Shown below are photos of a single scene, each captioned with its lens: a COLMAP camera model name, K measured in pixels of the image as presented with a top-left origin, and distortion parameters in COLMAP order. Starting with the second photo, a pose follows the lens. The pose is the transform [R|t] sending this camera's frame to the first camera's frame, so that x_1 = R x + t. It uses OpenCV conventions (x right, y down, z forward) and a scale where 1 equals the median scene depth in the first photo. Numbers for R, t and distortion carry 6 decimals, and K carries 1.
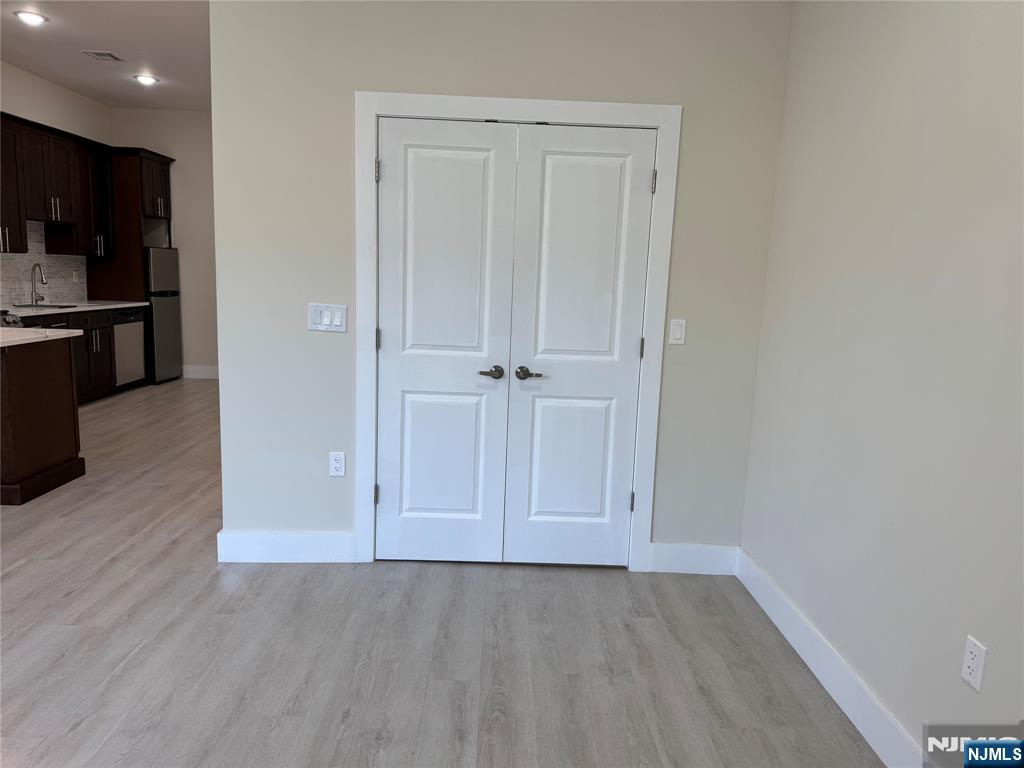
lens RADIAL K [[717.5, 0, 512.0], [0, 717.5, 384.0], [0, 0, 1]] dist [0.051380, -0.051878]
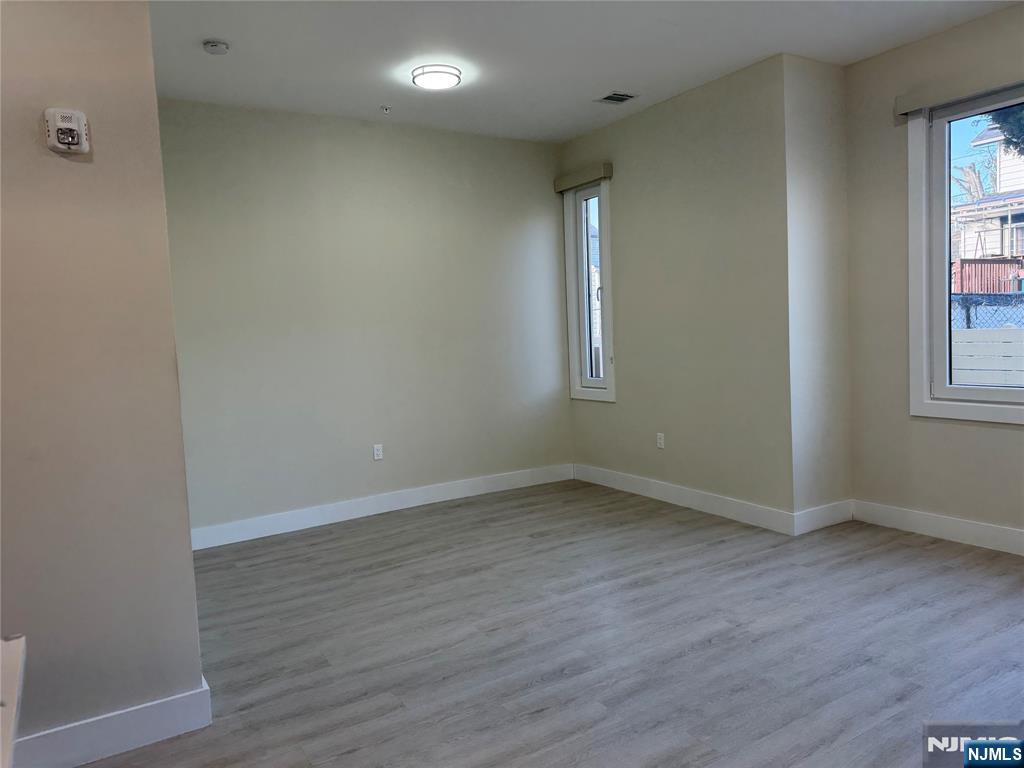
lens RADIAL K [[720.0, 0, 513.8], [0, 720.0, 376.7], [0, 0, 1]] dist [0.128254, -0.197725]
pose [[-0.519399, -0.070293, 0.851636, -1.230667], [0.156514, 0.971926, 0.175677, -0.211372], [-0.840076, 0.224539, -0.493816, 1.033996]]
